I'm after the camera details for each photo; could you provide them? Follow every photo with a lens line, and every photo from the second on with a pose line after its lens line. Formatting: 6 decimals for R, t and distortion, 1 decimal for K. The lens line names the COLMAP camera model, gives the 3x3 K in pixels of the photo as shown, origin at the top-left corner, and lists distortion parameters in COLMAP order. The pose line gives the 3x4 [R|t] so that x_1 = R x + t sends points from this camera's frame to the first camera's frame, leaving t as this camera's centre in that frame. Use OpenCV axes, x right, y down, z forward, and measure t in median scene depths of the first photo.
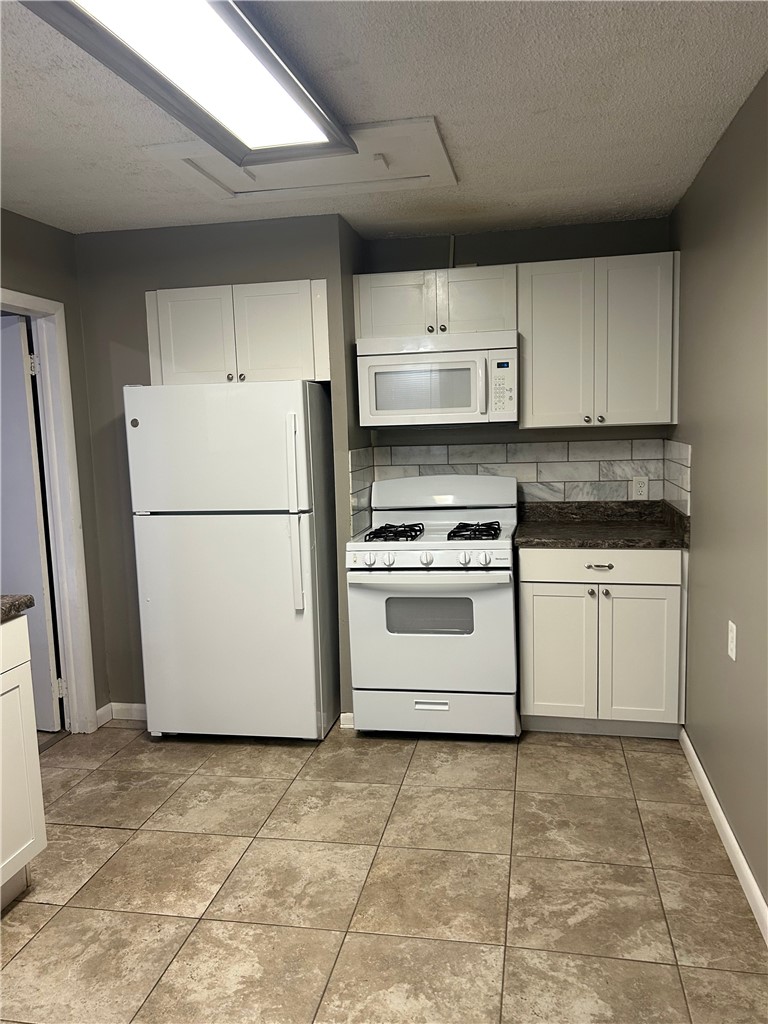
lens RADIAL K [[784.0, 0, 379.5], [0, 784.0, 517.1], [0, 0, 1]] dist [0.029858, -0.017988]
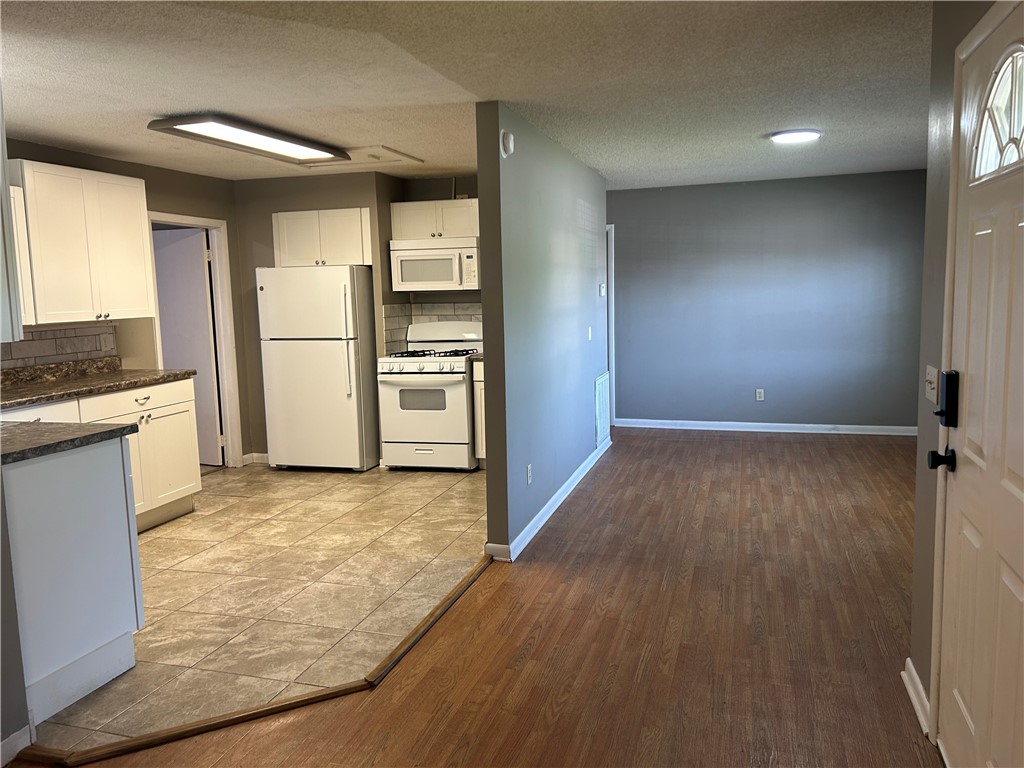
lens RADIAL K [[784.0, 0, 520.1], [0, 784.0, 379.6], [0, 0, 1]] dist [0.029858, -0.017988]
pose [[0.996028, 0.017915, -0.087221, 0.429274], [-0.017987, 0.999838, -0.000044, 0.076411], [0.087206, 0.001612, 0.996189, -0.724603]]
